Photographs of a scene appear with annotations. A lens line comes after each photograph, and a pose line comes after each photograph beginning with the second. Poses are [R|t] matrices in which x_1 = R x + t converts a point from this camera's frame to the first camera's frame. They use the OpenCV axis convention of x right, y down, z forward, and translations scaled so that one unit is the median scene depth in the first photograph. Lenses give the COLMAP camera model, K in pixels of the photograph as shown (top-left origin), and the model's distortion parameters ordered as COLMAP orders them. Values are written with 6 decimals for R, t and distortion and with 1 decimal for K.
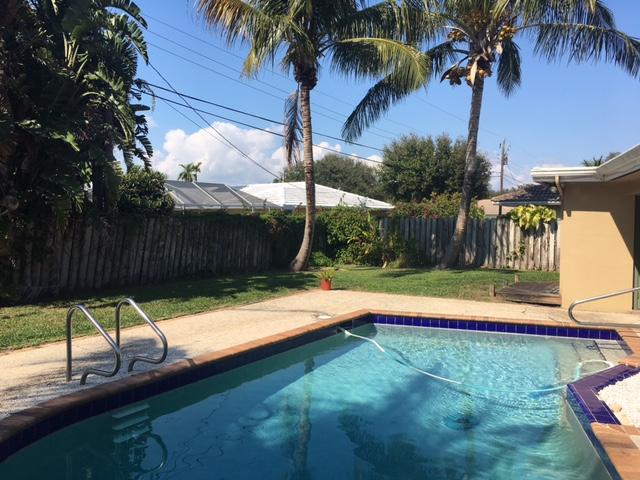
lens RADIAL K [[540.3, 0, 313.1], [0, 540.3, 235.1], [0, 0, 1]] dist [0.062957, -0.078088]
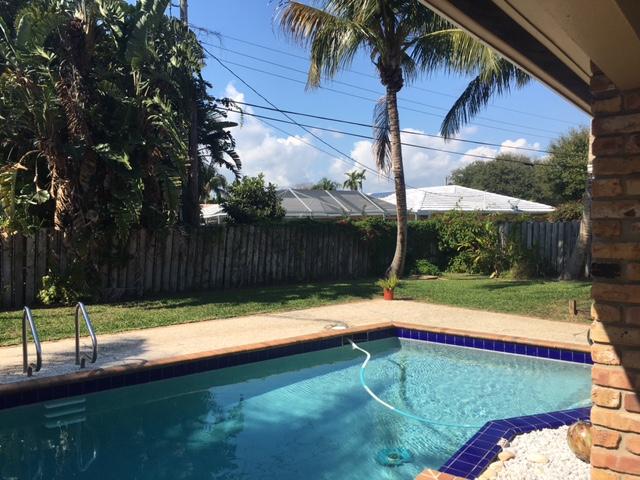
lens RADIAL K [[540.3, 0, 313.1], [0, 540.3, 235.1], [0, 0, 1]] dist [0.062957, -0.078088]
pose [[0.940251, -0.006477, -0.340420, 0.225139], [0.002968, 0.999937, -0.010825, -0.002997], [0.340468, 0.009168, 0.940211, 0.051638]]
